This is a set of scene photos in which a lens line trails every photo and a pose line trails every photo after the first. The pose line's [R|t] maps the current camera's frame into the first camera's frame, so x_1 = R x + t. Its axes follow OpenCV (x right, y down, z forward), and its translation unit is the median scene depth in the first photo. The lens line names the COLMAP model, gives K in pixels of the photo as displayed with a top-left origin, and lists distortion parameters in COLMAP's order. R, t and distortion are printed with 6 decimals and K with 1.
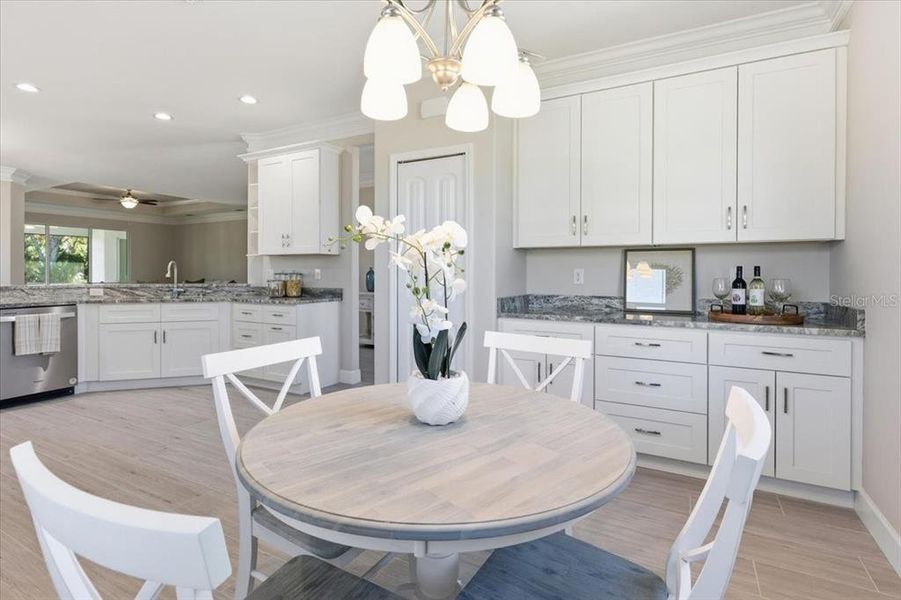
lens RADIAL K [[424.0, 0, 436.9], [0, 424.0, 281.1], [0, 0, 1]] dist [-0.004571, -0.001260]
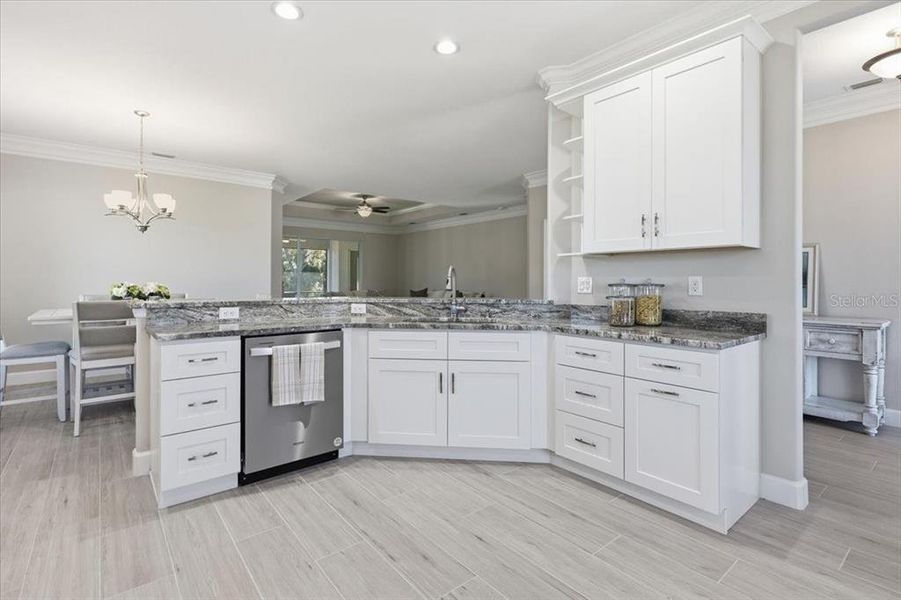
lens RADIAL K [[424.0, 0, 449.8], [0, 424.0, 292.8], [0, 0, 1]] dist [-0.004571, -0.001260]
pose [[0.922341, 0.011424, -0.386209, -0.382364], [-0.009127, 0.999928, 0.007779, -0.009235], [0.386270, -0.003650, 0.922379, 0.388090]]
